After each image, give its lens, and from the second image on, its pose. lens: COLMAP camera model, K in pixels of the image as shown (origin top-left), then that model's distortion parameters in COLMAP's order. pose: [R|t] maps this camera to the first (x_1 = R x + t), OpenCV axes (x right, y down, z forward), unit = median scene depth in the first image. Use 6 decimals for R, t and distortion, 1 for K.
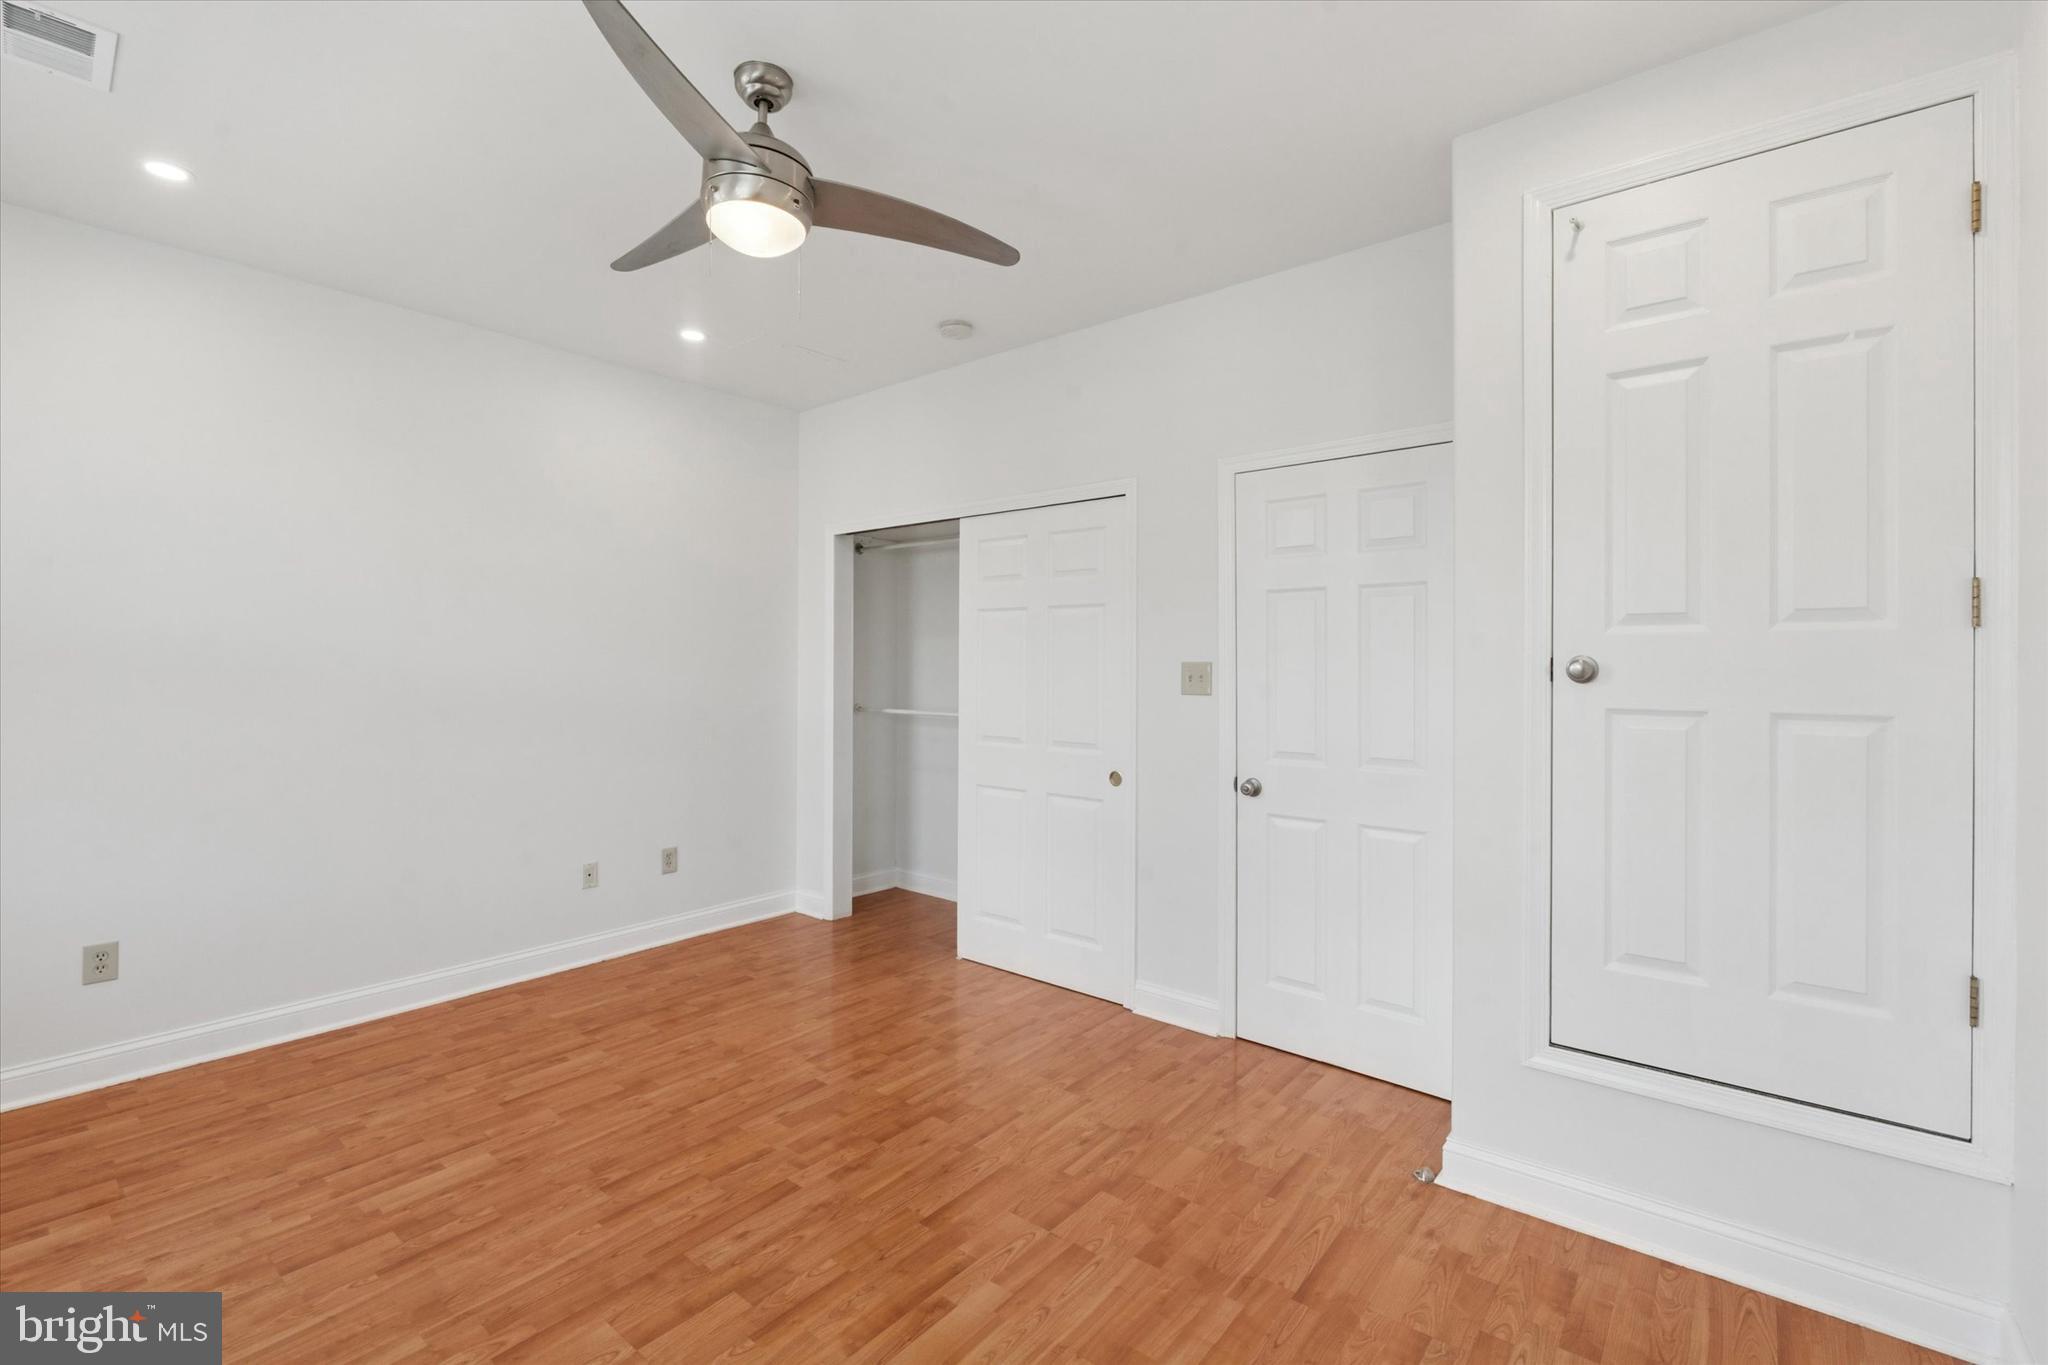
lens RADIAL K [[904.7, 0, 1022.2], [0, 904.7, 653.5], [0, 0, 1]] dist [-0.000569, -0.000272]
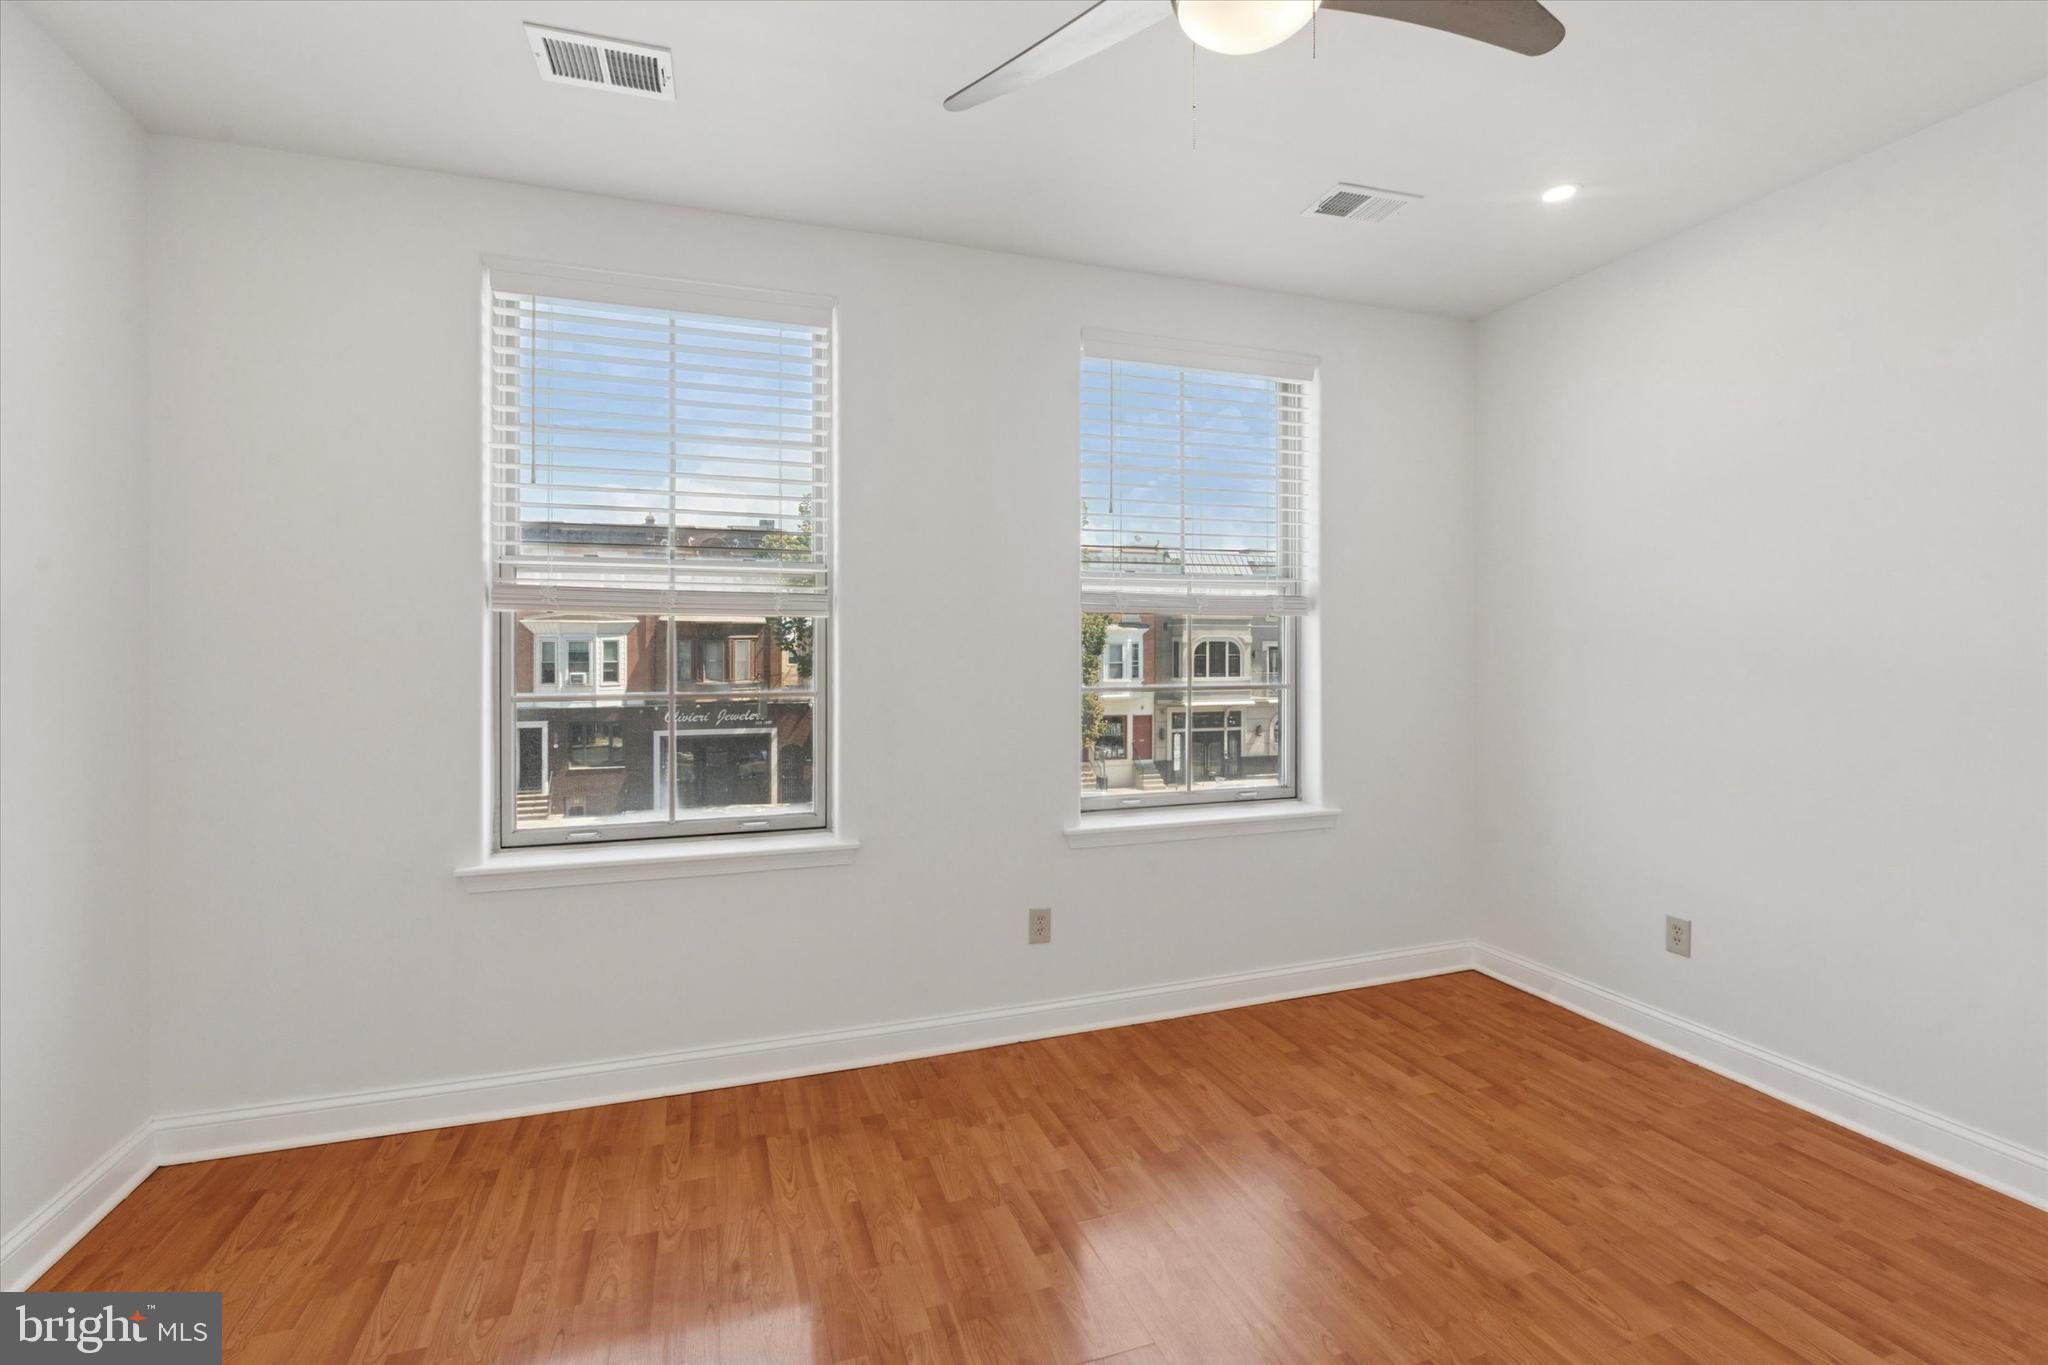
lens RADIAL K [[904.7, 0, 1022.2], [0, 904.7, 653.5], [0, 0, 1]] dist [-0.000569, -0.000272]
pose [[-0.523112, -0.000211, -0.852264, 0.302613], [0.009905, 0.999931, -0.006327, 0.015174], [0.852206, -0.011751, -0.523074, 1.006604]]
